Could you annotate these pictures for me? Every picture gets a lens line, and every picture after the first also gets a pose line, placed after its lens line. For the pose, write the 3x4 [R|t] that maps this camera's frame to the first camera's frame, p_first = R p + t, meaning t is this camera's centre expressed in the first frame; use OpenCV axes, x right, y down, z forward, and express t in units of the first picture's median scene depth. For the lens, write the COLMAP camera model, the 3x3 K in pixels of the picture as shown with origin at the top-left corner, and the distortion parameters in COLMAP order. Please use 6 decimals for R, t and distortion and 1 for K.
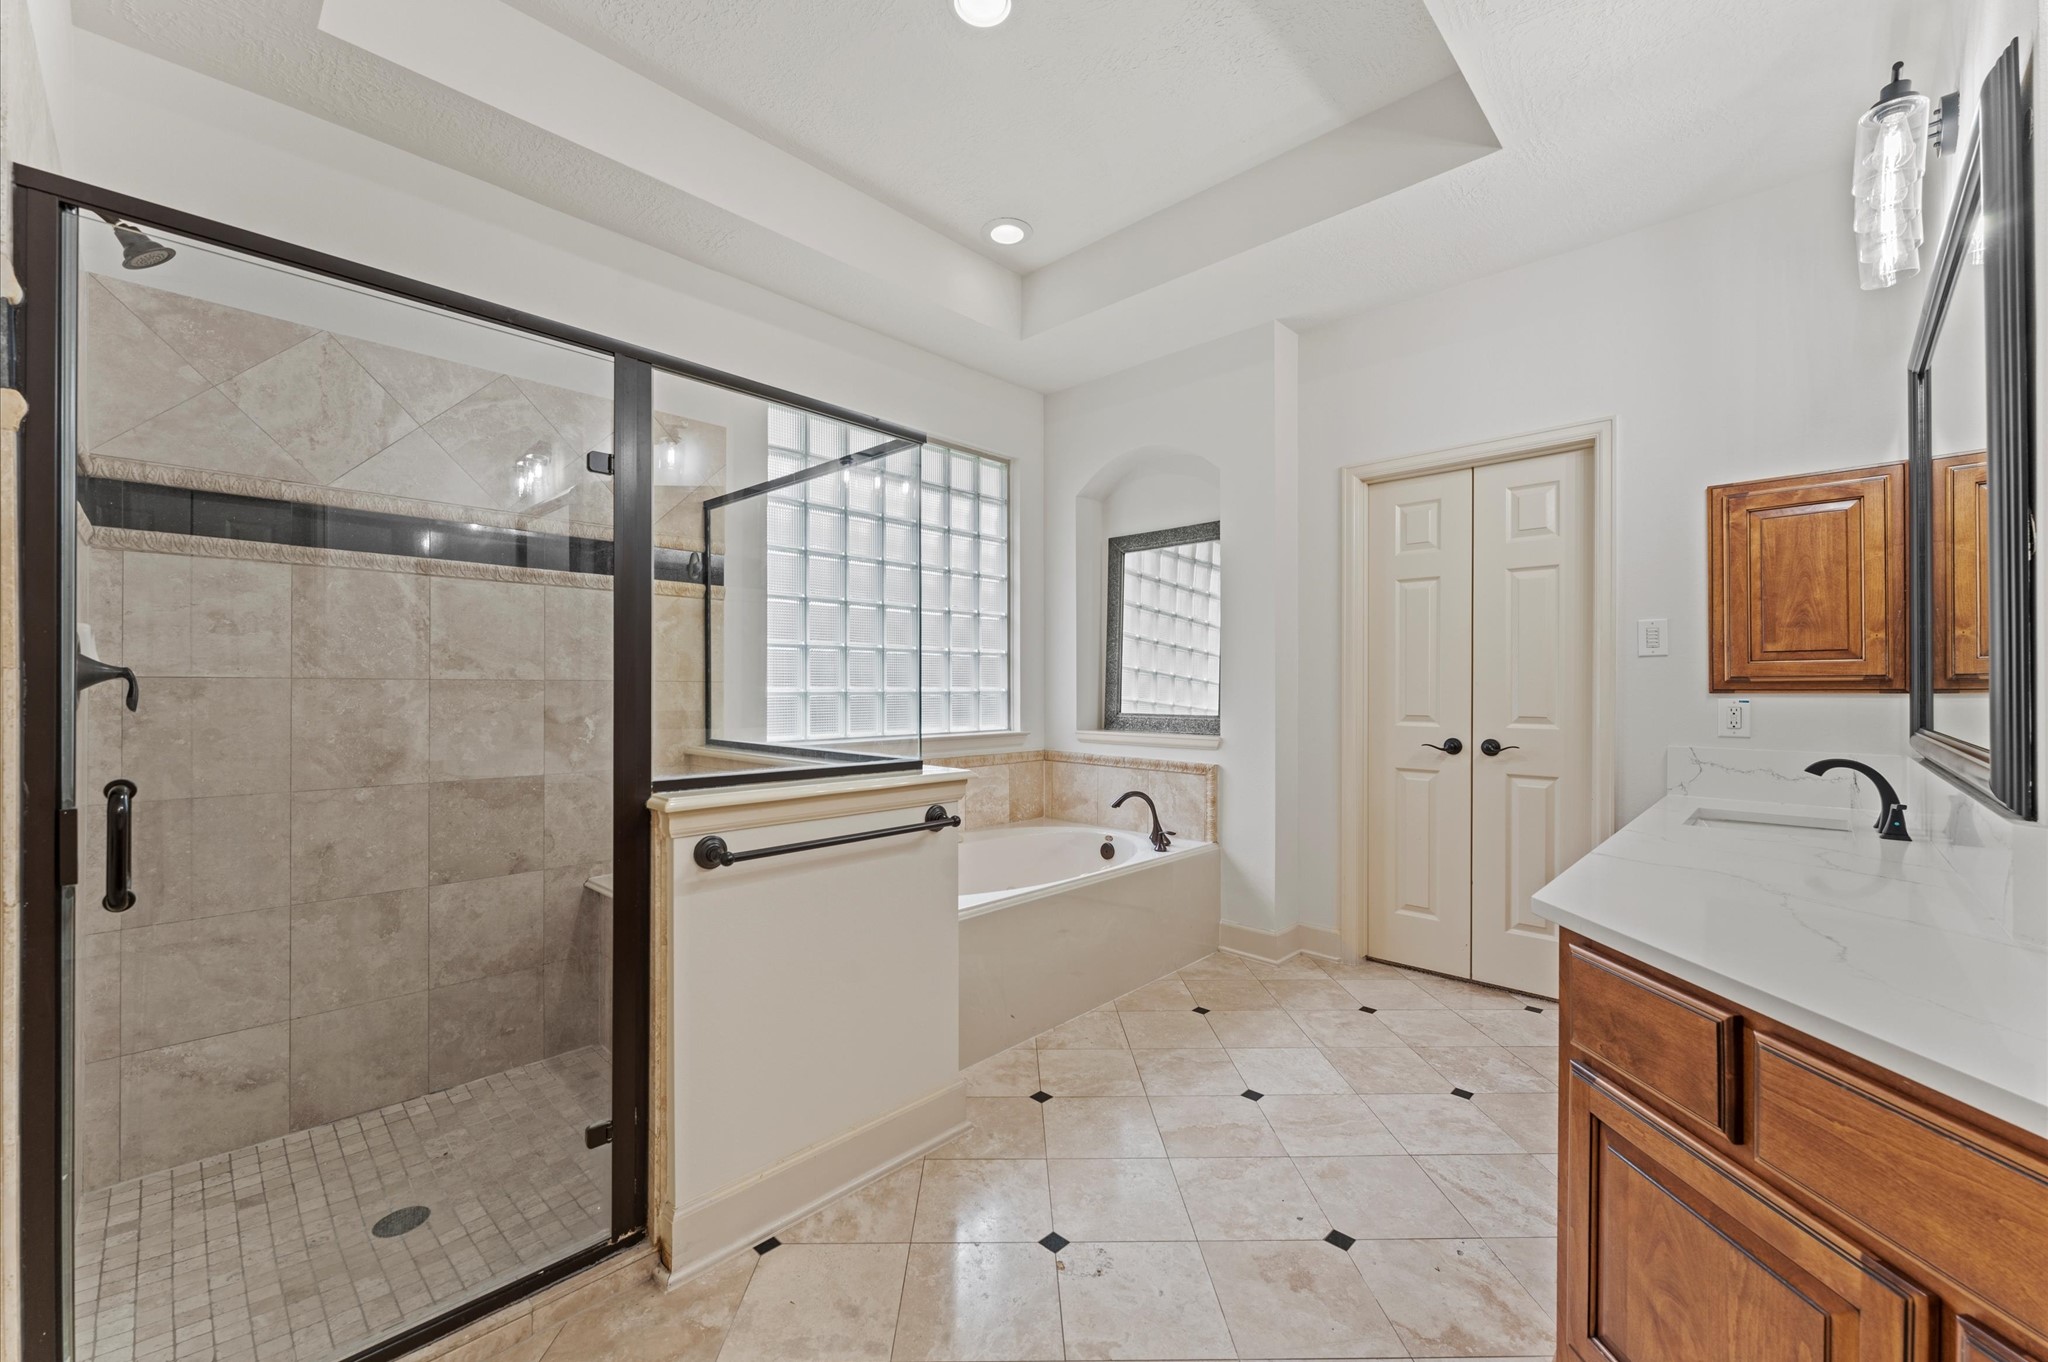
lens RADIAL K [[815.7, 0, 1022.6], [0, 815.7, 682.3], [0, 0, 1]] dist [-0.000131, -0.000257]
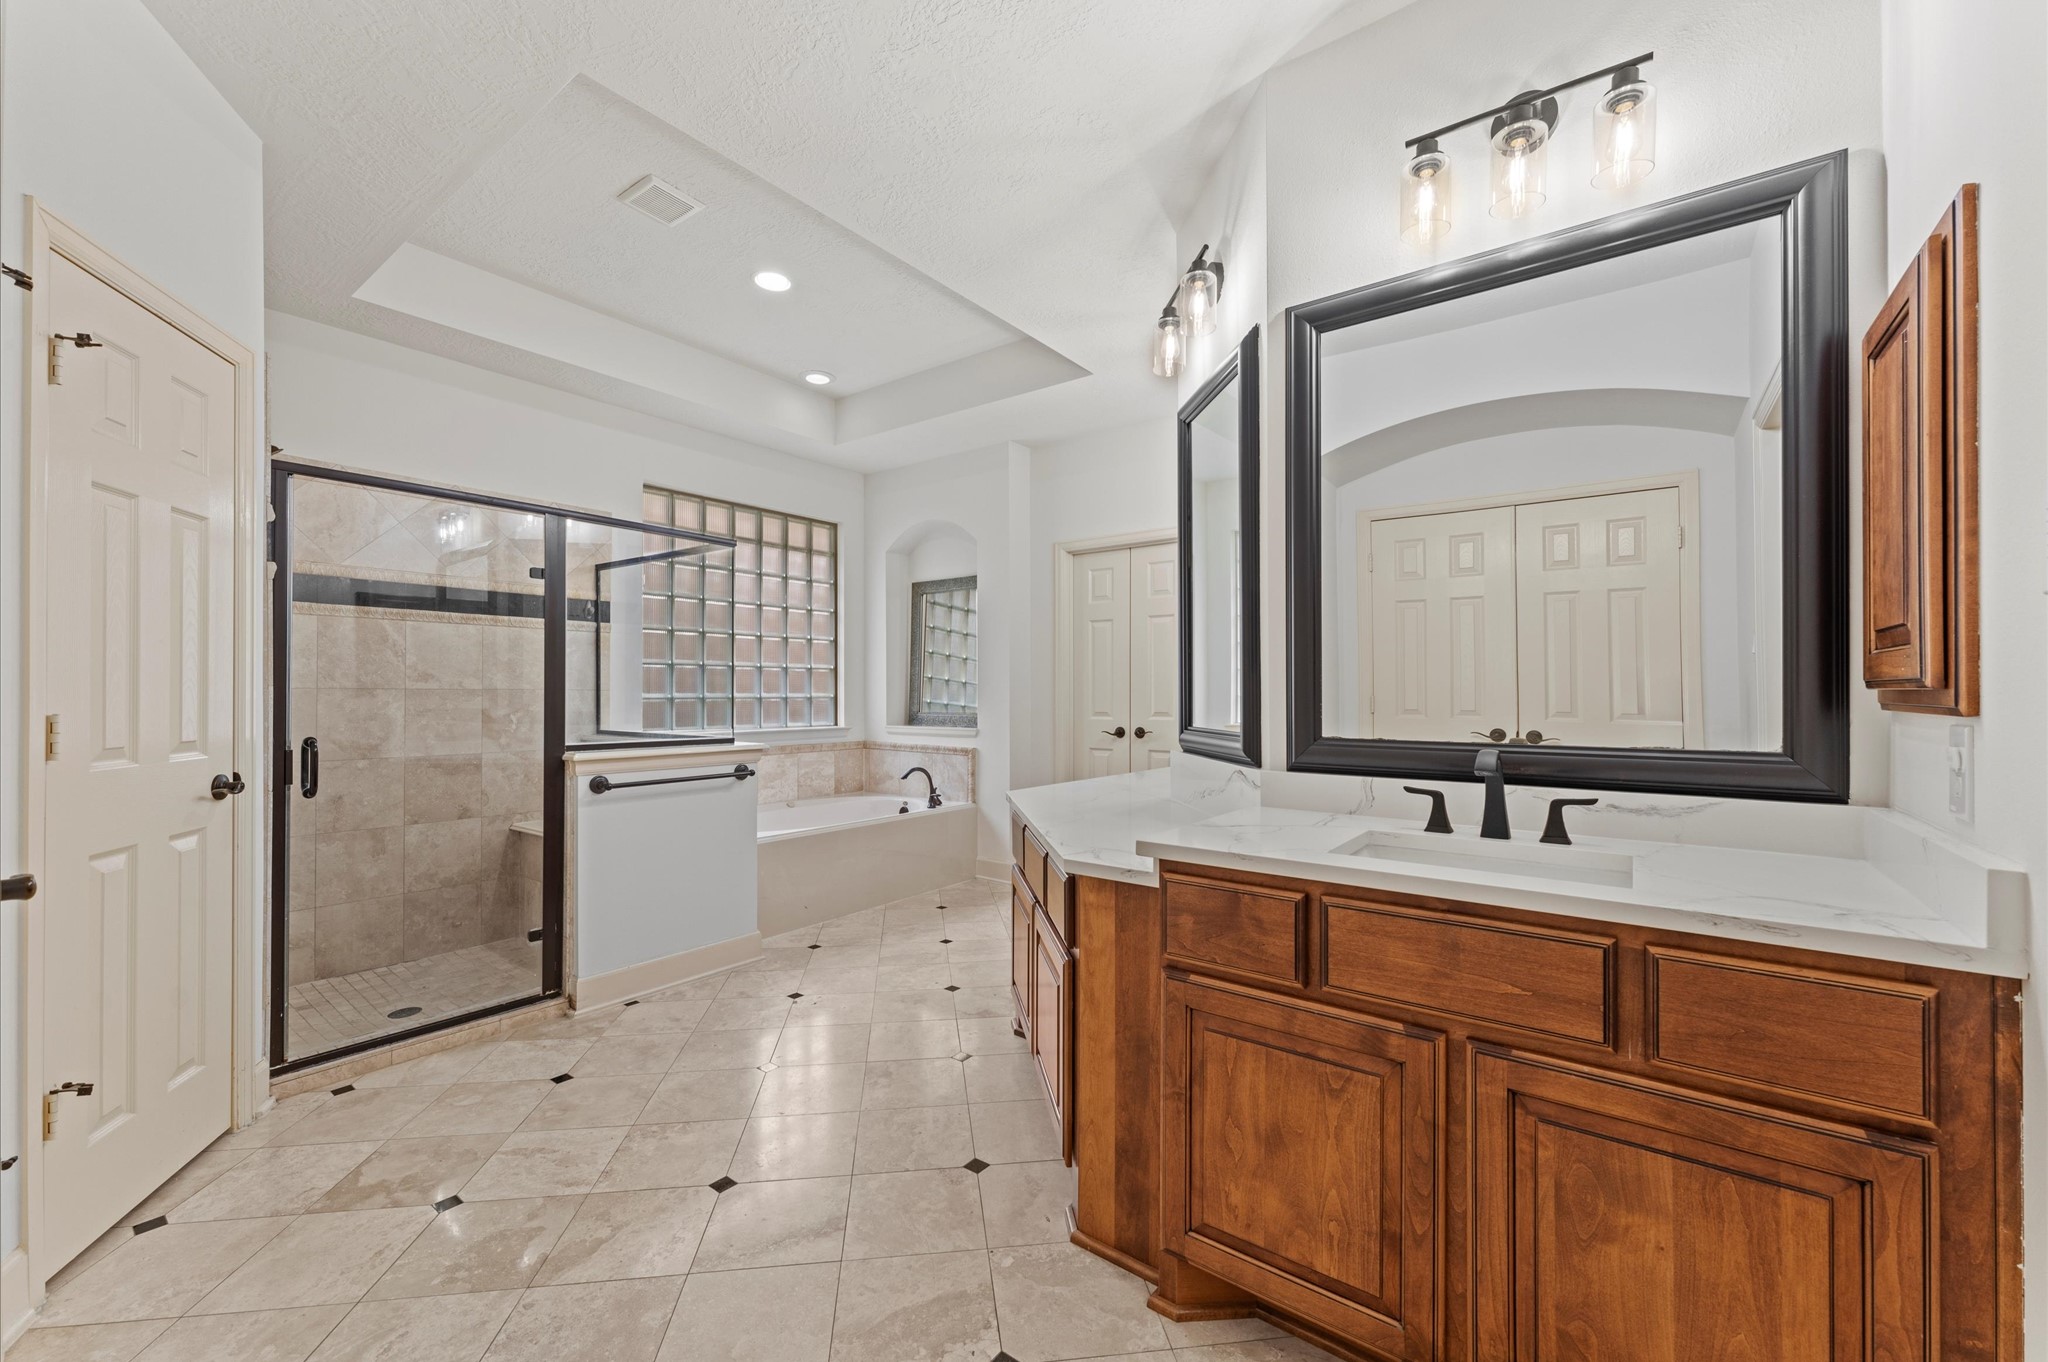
lens RADIAL K [[815.7, 0, 1022.6], [0, 815.7, 682.3], [0, 0, 1]] dist [-0.000131, -0.000257]
pose [[0.993863, -0.000395, 0.110617, 0.233844], [0.001259, 0.999969, -0.007742, -0.002526], [-0.110611, 0.007834, 0.993833, -0.602640]]
